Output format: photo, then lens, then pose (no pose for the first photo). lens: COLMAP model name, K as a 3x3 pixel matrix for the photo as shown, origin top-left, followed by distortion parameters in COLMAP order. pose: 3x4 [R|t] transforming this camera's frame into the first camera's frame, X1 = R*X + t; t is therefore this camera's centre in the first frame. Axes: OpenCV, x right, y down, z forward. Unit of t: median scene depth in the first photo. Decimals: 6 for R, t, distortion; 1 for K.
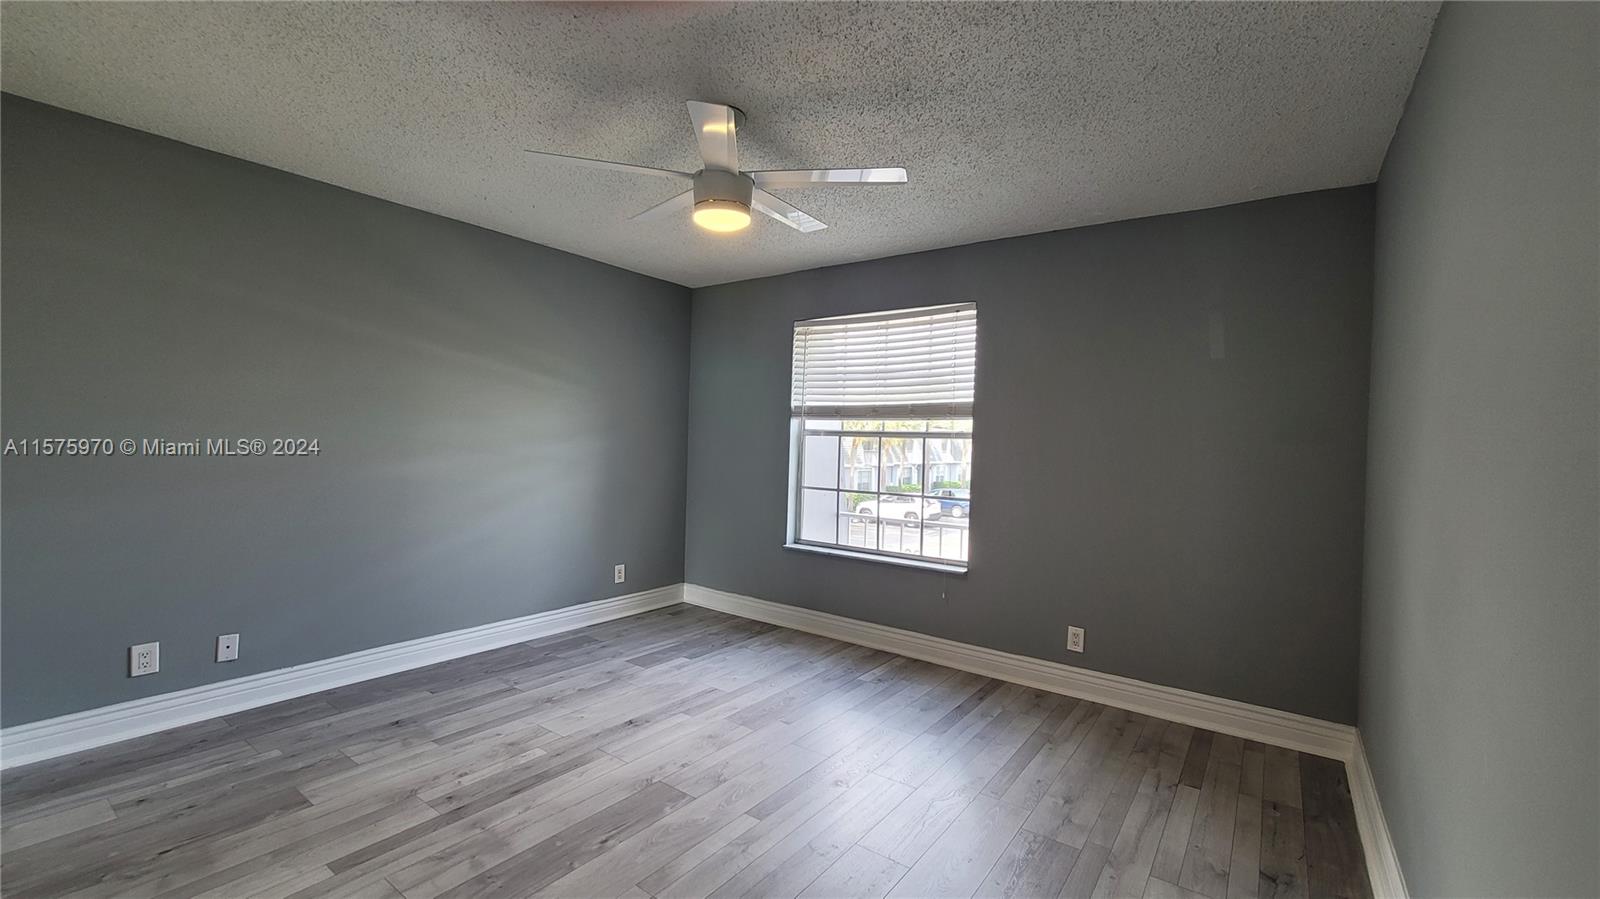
lens RADIAL K [[650.8, 0, 805.7], [0, 650.8, 453.1], [0, 0, 1]] dist [0.000213, 0.000504]
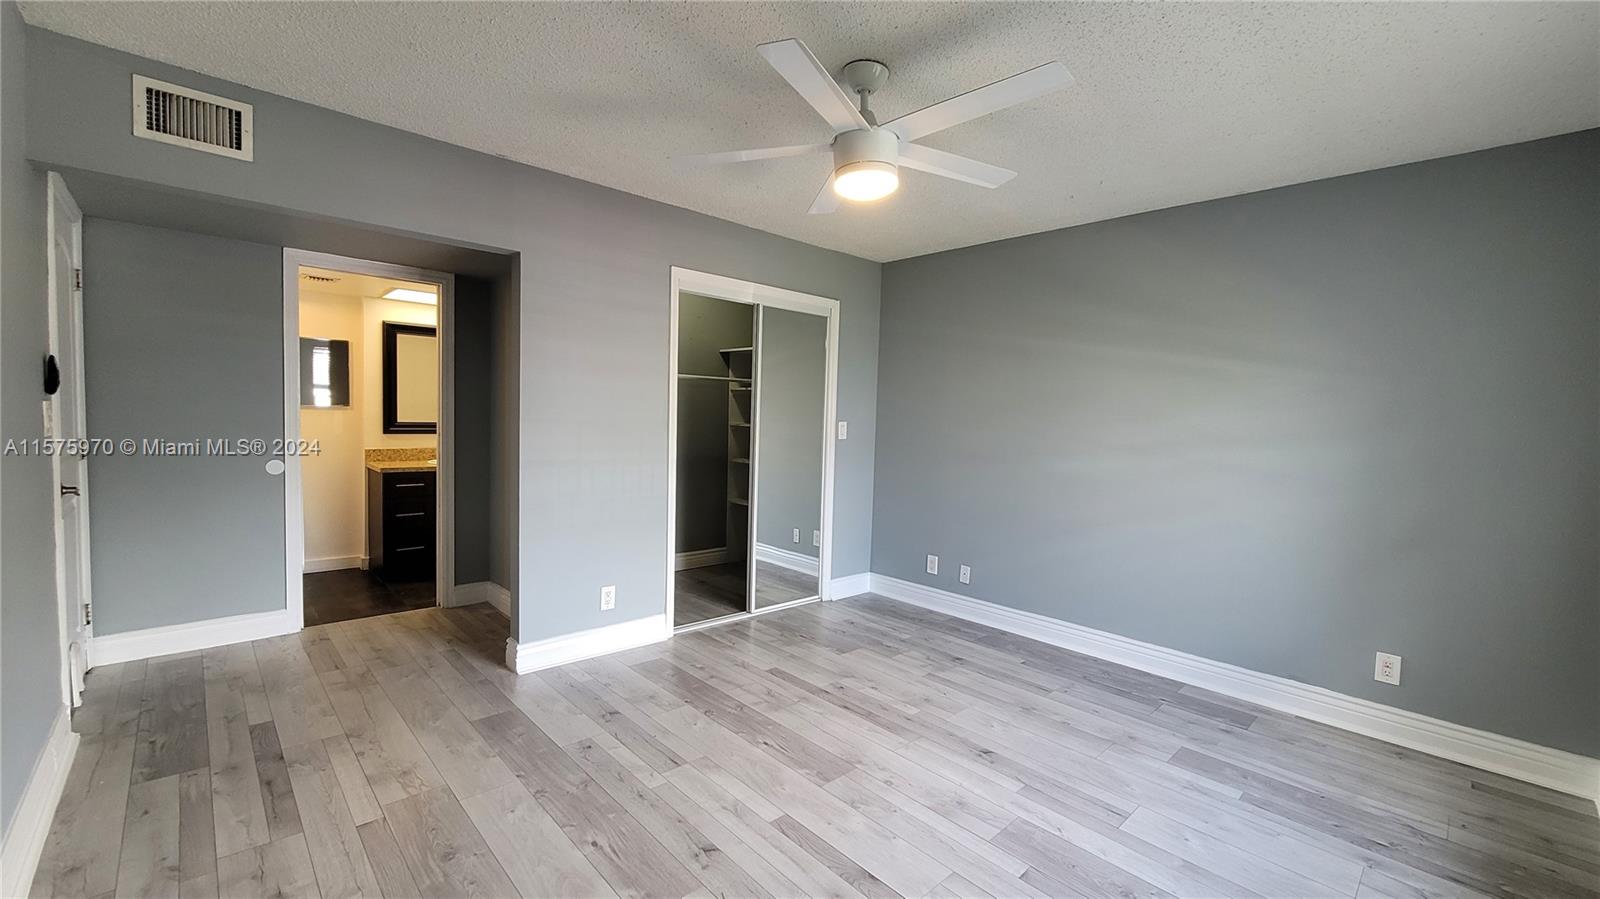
lens RADIAL K [[650.8, 0, 816.5], [0, 650.8, 446.4], [0, 0, 1]] dist [0.000213, 0.000504]
pose [[-0.176368, 0.011106, -0.984262, 0.593589], [-0.054725, 0.998279, 0.021070, -0.007421], [0.982802, 0.057580, -0.175456, 0.837184]]
